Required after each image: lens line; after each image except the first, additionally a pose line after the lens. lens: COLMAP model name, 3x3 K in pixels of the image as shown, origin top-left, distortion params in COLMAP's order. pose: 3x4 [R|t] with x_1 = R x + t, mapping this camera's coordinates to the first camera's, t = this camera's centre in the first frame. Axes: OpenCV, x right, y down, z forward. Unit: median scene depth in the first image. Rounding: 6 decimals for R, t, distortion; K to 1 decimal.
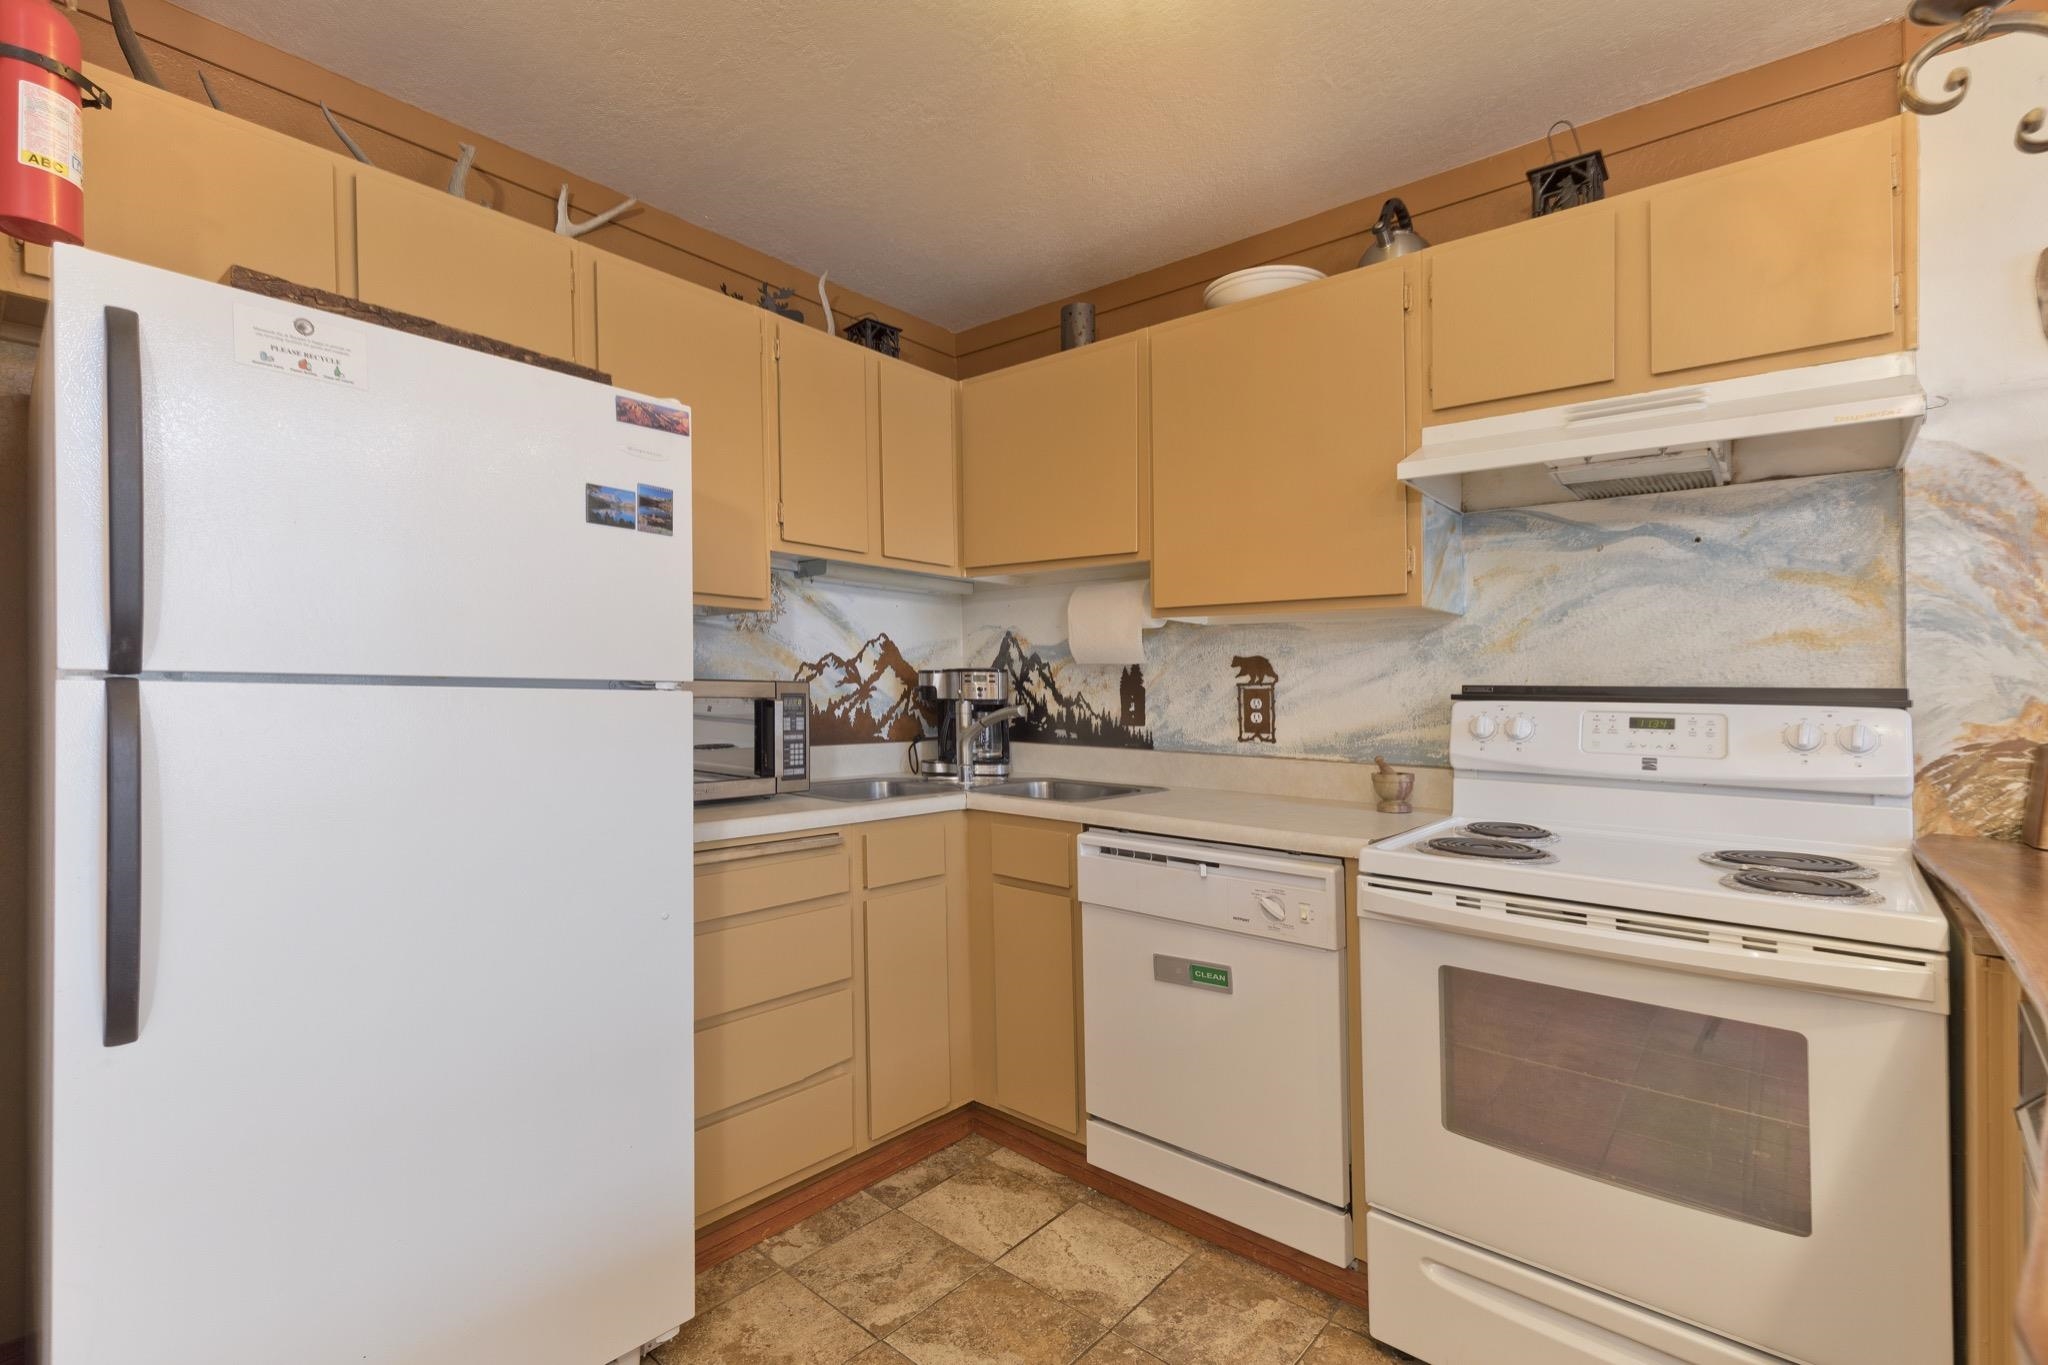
lens RADIAL K [[915.7, 0, 1027.7], [0, 915.7, 688.6], [0, 0, 1]] dist [0.008596, -0.001449]
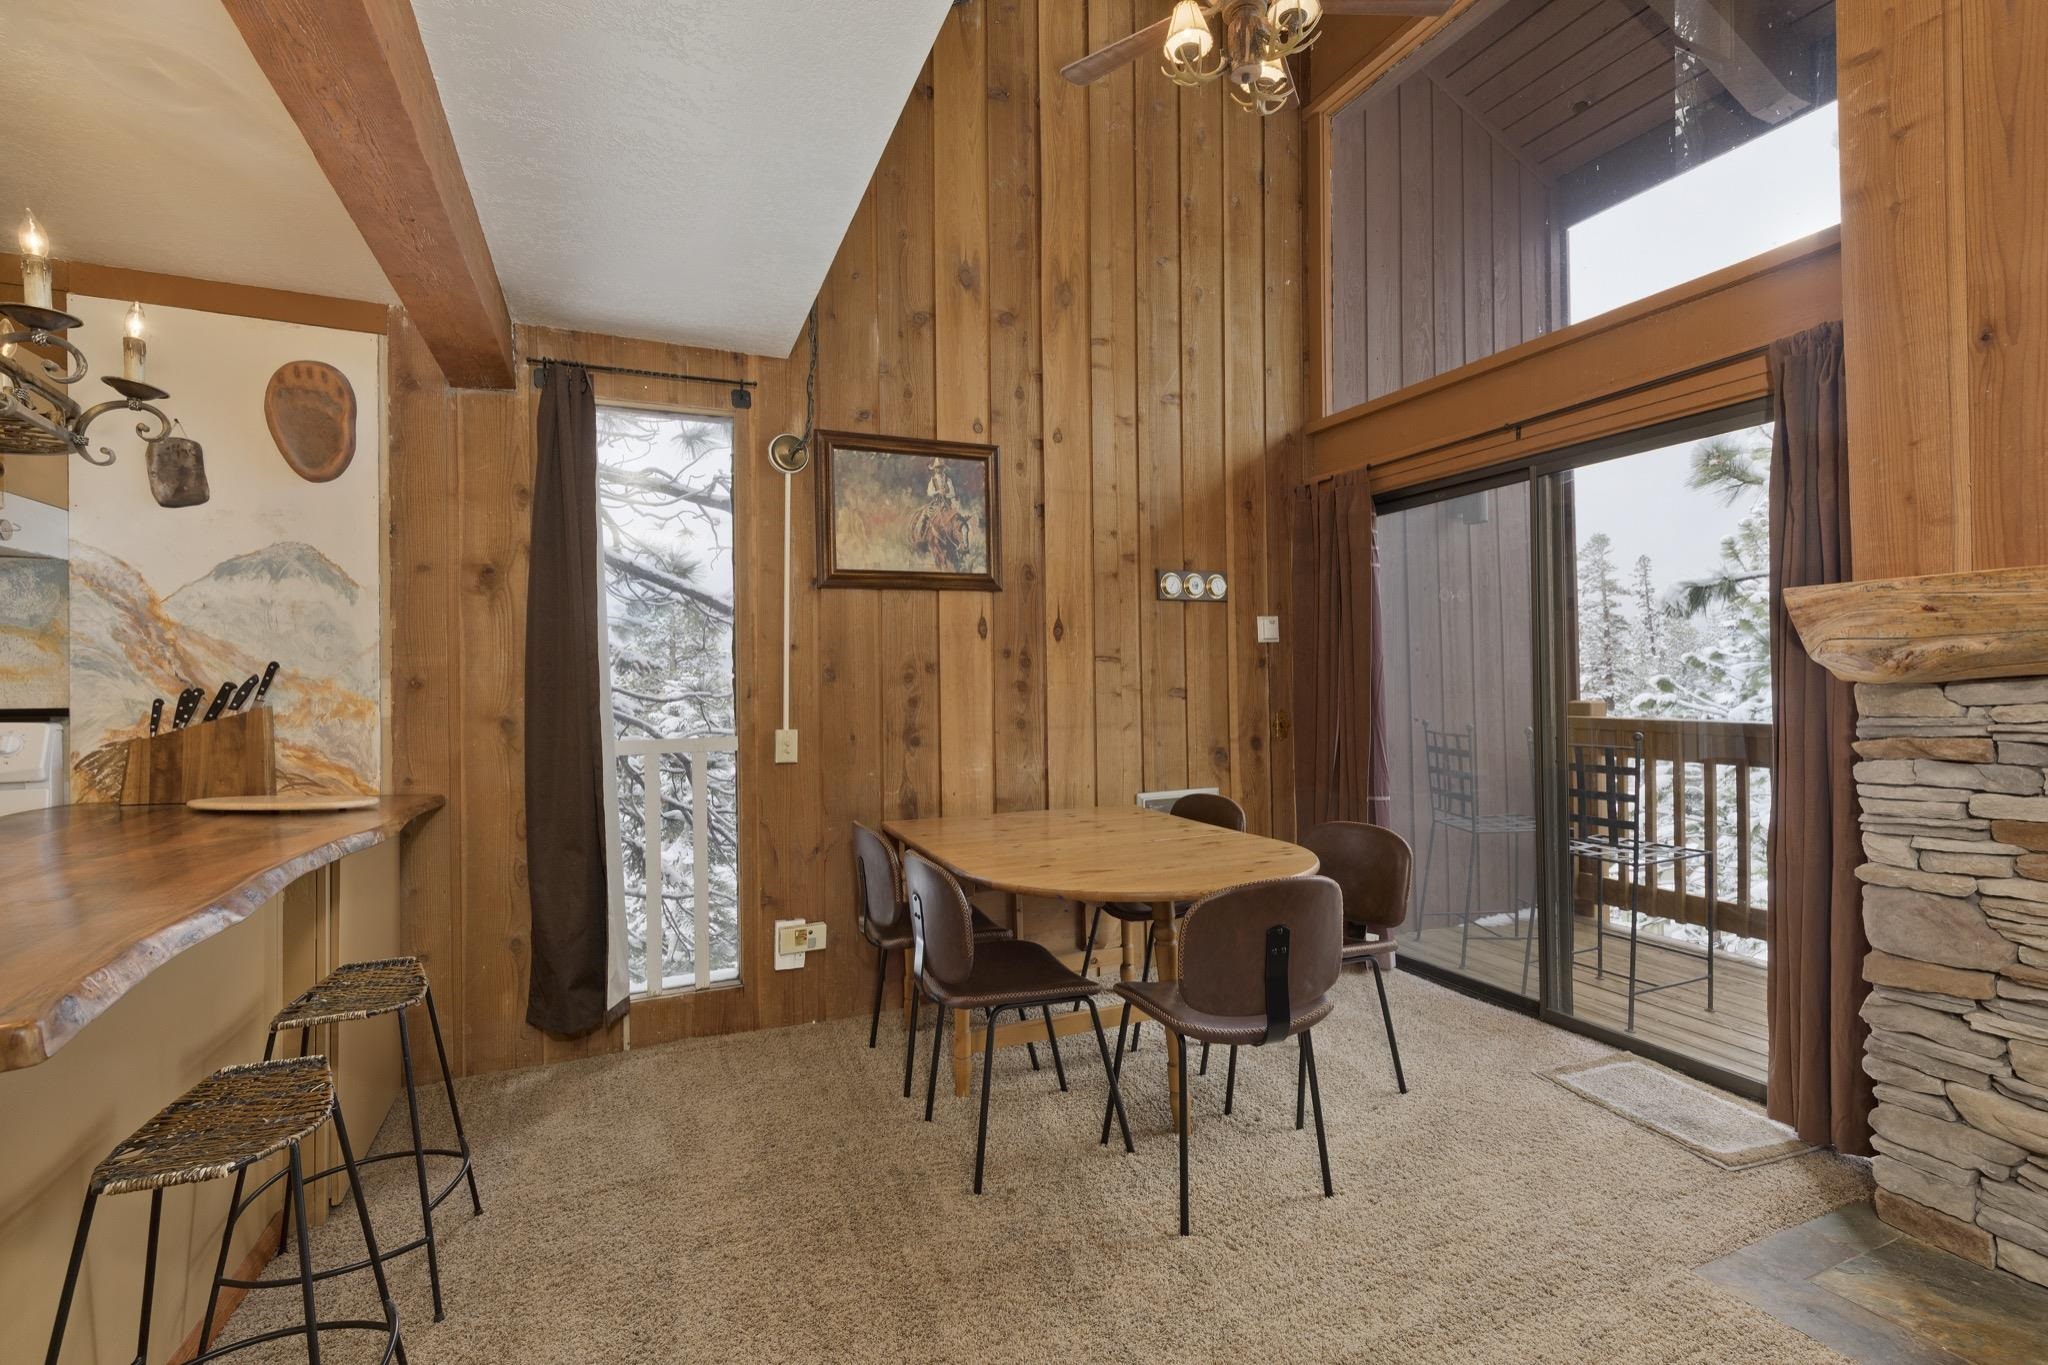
lens RADIAL K [[918.1, 0, 1024.4], [0, 918.1, 665.4], [0, 0, 1]] dist [0.010480, -0.000250]
pose [[0.449091, 0.003068, 0.893481, 0.258331], [0.015572, 0.999815, -0.011260, -0.023913], [-0.893350, 0.018970, 0.448961, -0.904990]]
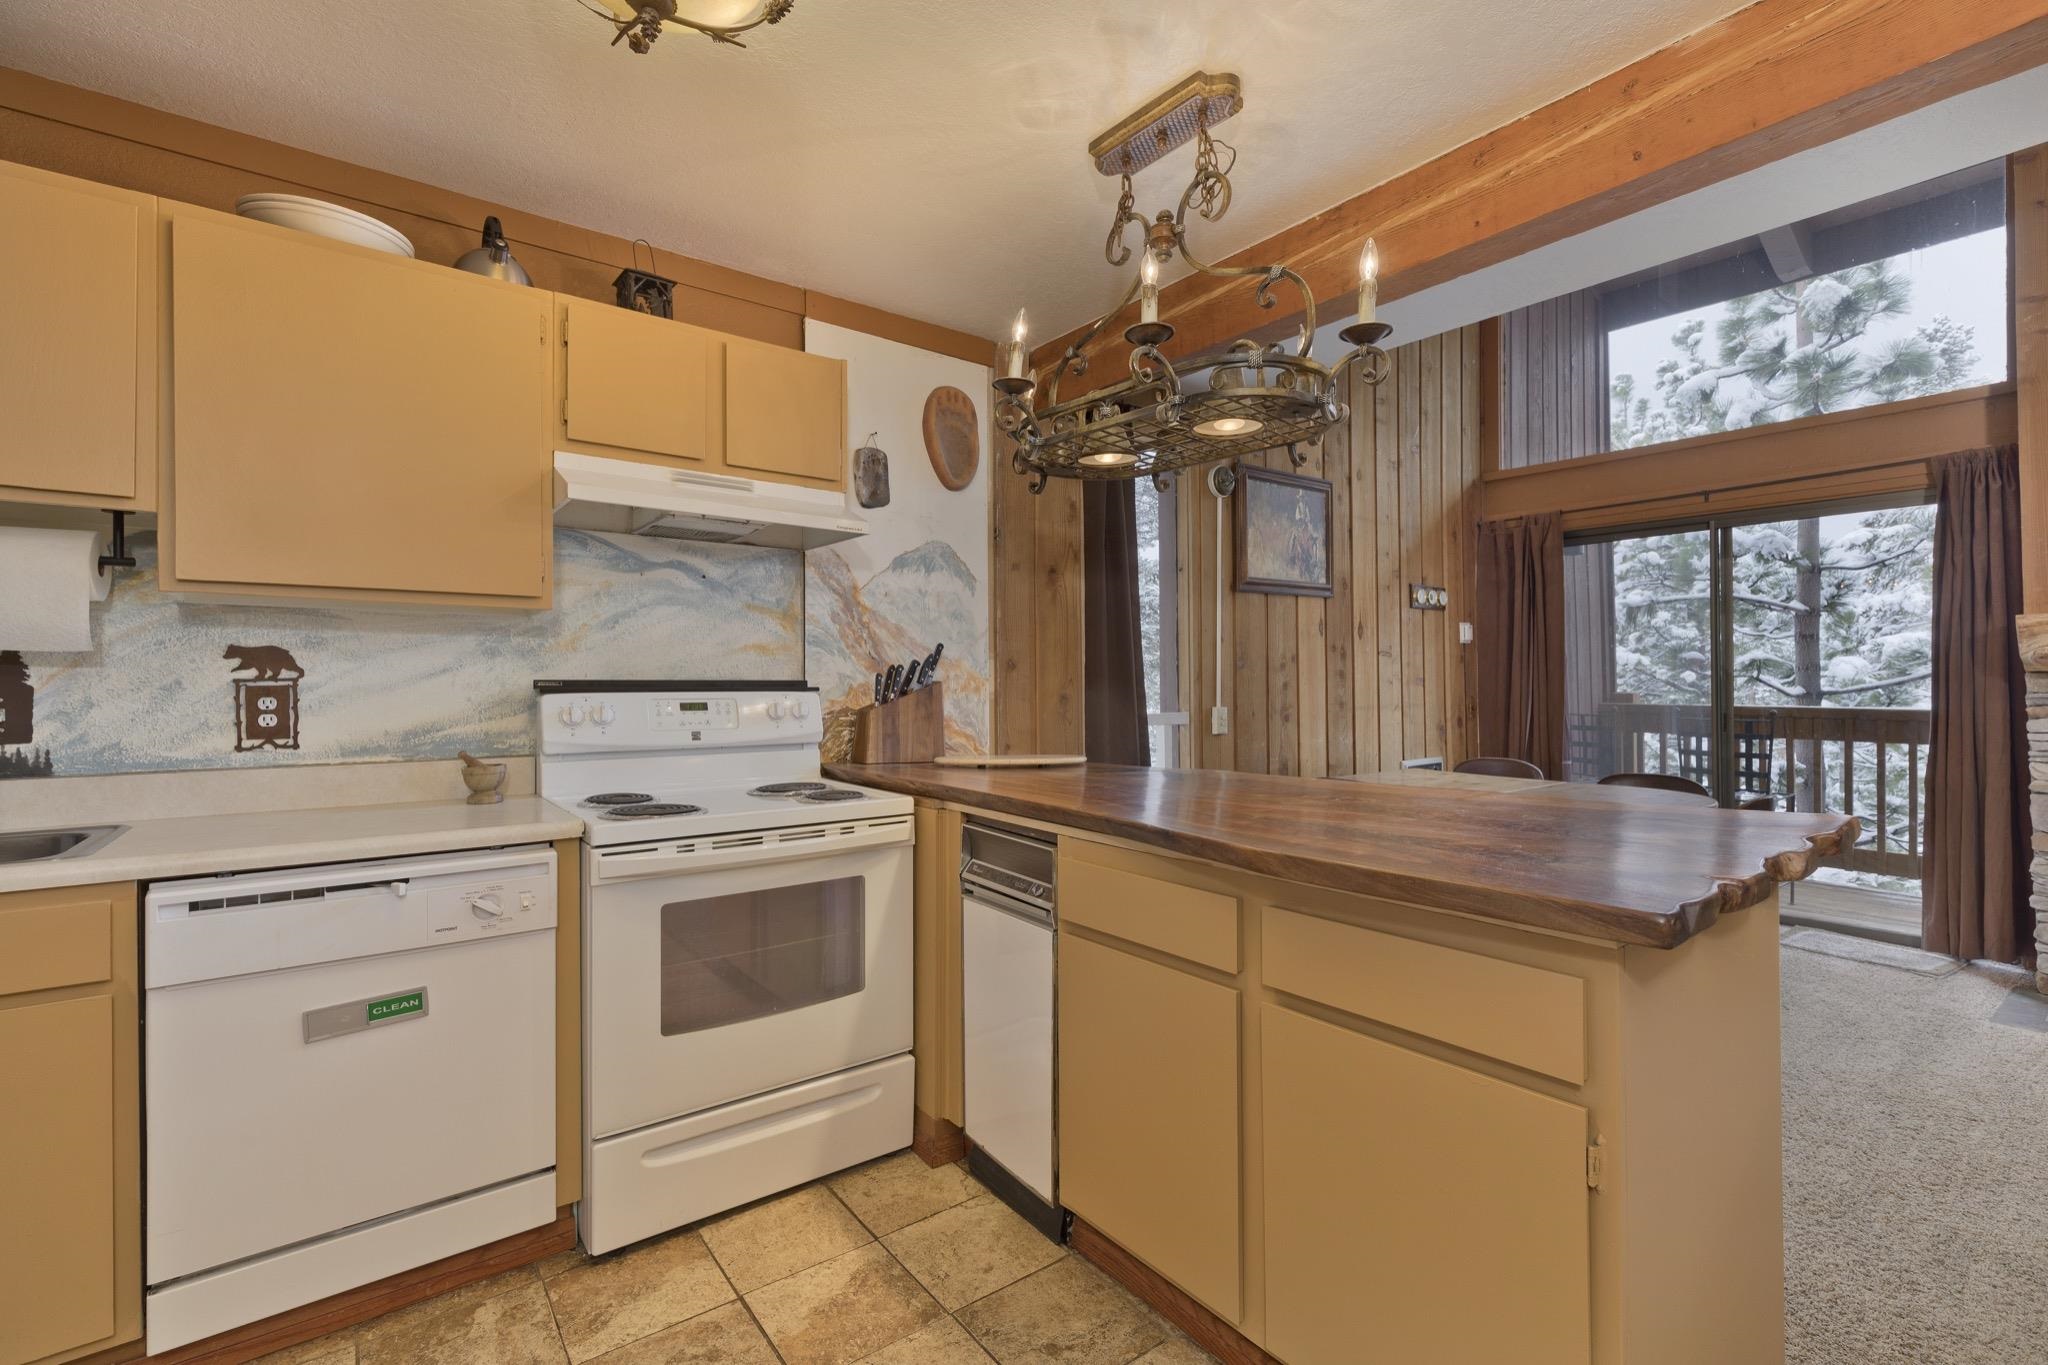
lens RADIAL K [[918.1, 0, 1024.4], [0, 918.1, 665.4], [0, 0, 1]] dist [0.010480, -0.000250]
pose [[0.225234, 0.007848, 0.974273, -0.526560], [0.005324, 0.999943, -0.009285, -0.008391], [-0.974290, 0.007278, 0.225180, 0.188557]]
